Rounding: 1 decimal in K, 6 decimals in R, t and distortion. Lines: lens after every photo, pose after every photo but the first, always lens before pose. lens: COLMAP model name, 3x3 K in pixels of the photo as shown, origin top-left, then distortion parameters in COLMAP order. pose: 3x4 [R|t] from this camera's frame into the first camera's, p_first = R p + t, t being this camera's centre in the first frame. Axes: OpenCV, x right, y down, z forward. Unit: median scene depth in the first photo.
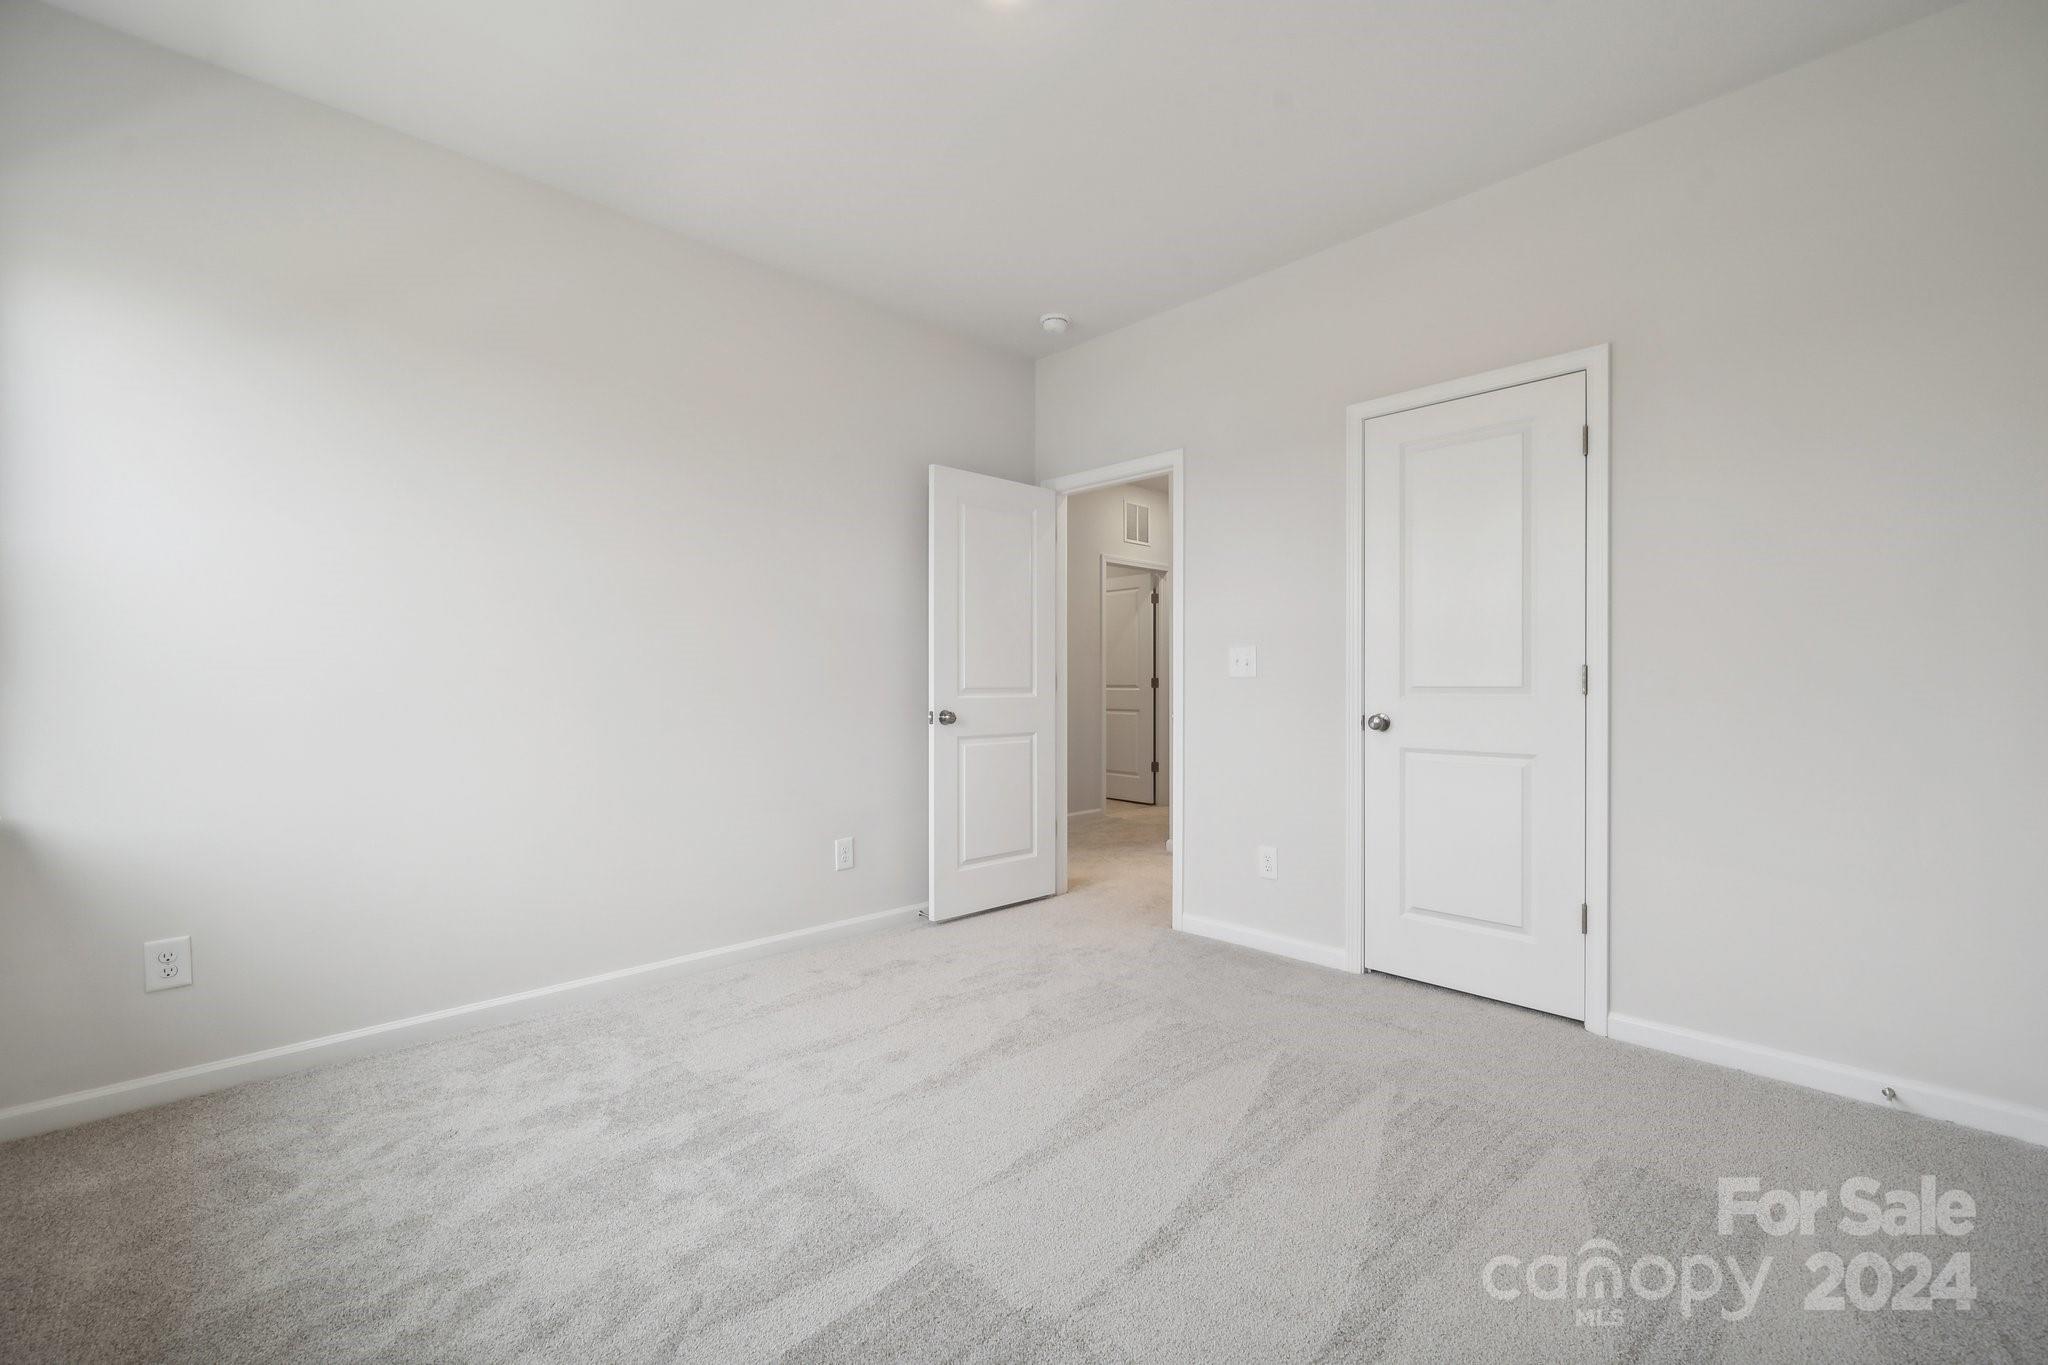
lens RADIAL K [[846.0, 0, 1009.8], [0, 846.0, 680.3], [0, 0, 1]] dist [-0.001582, 0.000360]
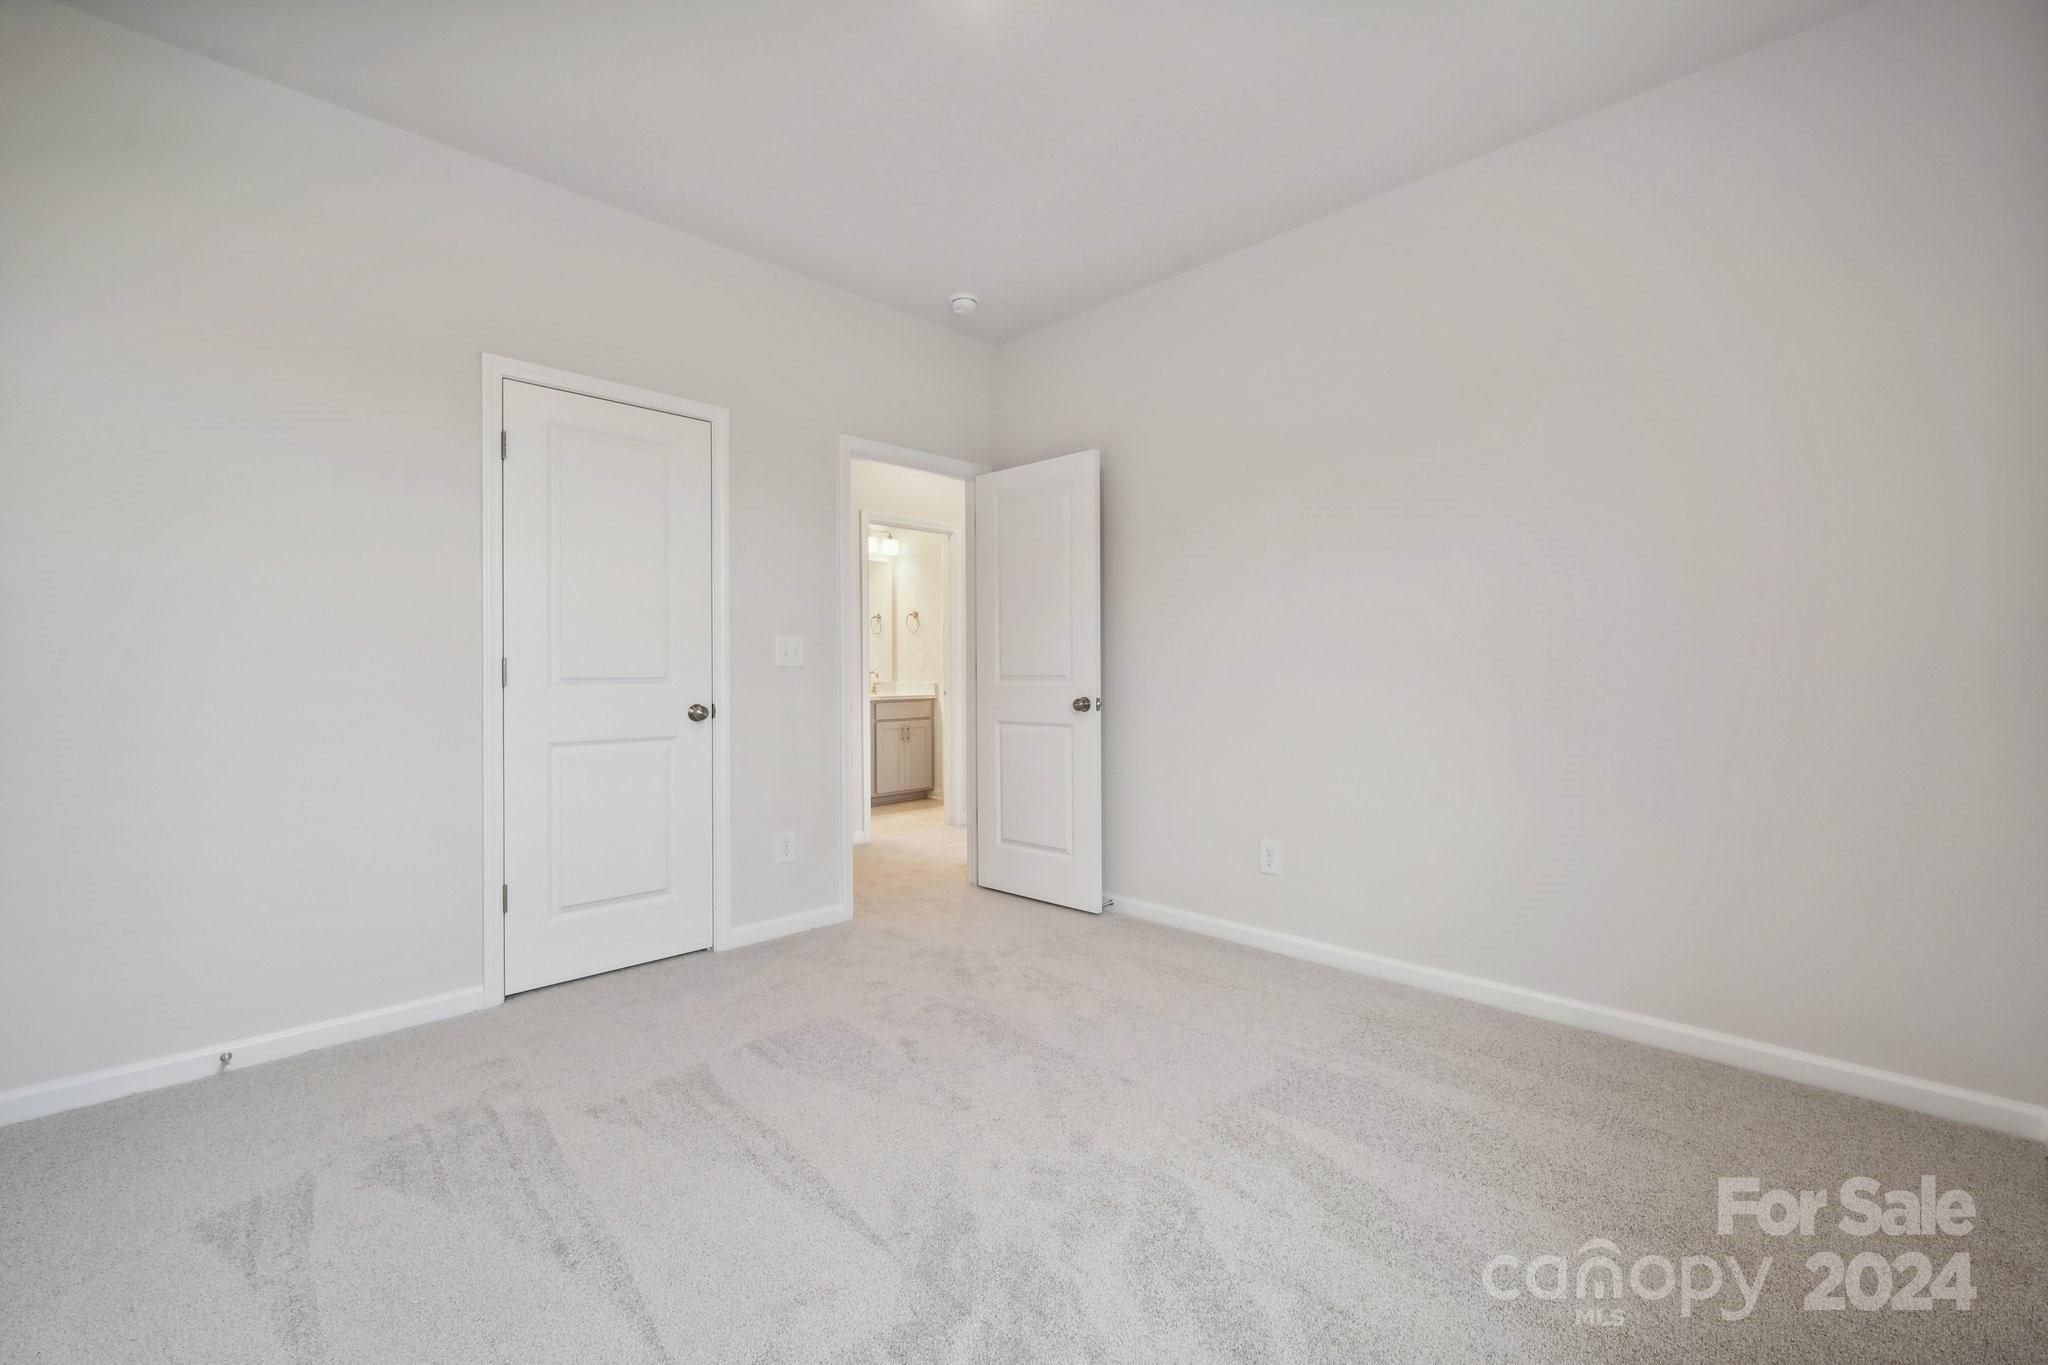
lens RADIAL K [[846.0, 0, 1008.8], [0, 846.0, 679.4], [0, 0, 1]] dist [-0.001582, 0.000360]
pose [[-0.003087, -0.005739, 0.999979, -0.521989], [-0.000104, 0.999984, 0.005739, 0.003478], [-0.999995, -0.000087, -0.003088, 0.527300]]
